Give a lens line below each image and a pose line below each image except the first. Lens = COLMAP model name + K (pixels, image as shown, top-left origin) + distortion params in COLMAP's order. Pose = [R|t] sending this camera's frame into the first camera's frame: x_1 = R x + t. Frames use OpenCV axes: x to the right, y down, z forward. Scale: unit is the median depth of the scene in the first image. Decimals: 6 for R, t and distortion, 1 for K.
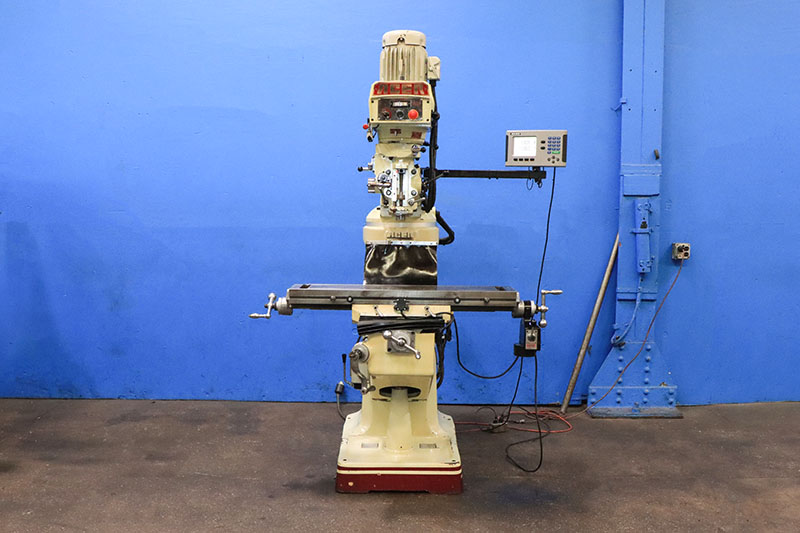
lens RADIAL K [[811.1, 0, 384.2], [0, 811.1, 287.1], [0, 0, 1]] dist [-0.134275, 0.000000]
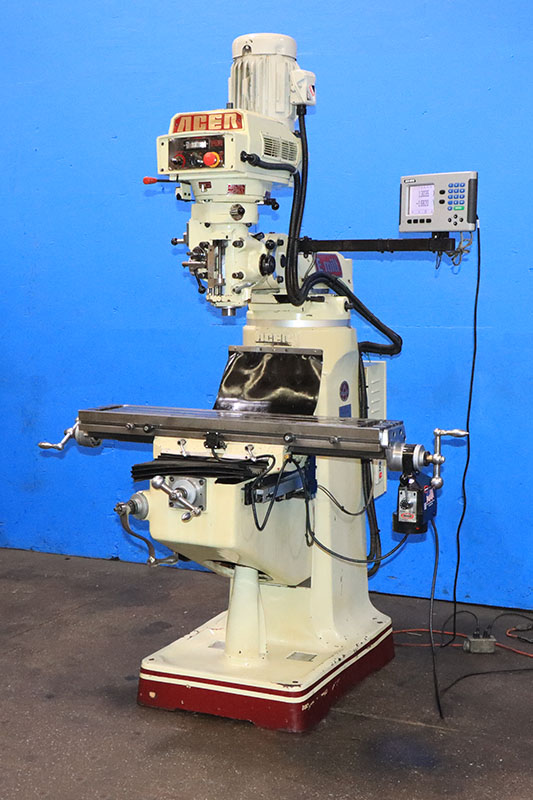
lens RADIAL K [[1178.3, 0, 258.5], [0, 1178.3, 403.3], [0, 0, 1]] dist [-0.113208, 0.000000]
pose [[0.910239, 0.037560, -0.412376, 0.448809], [-0.041815, 0.999125, -0.001296, -0.009319], [0.411966, 0.018423, 0.911013, 0.114553]]
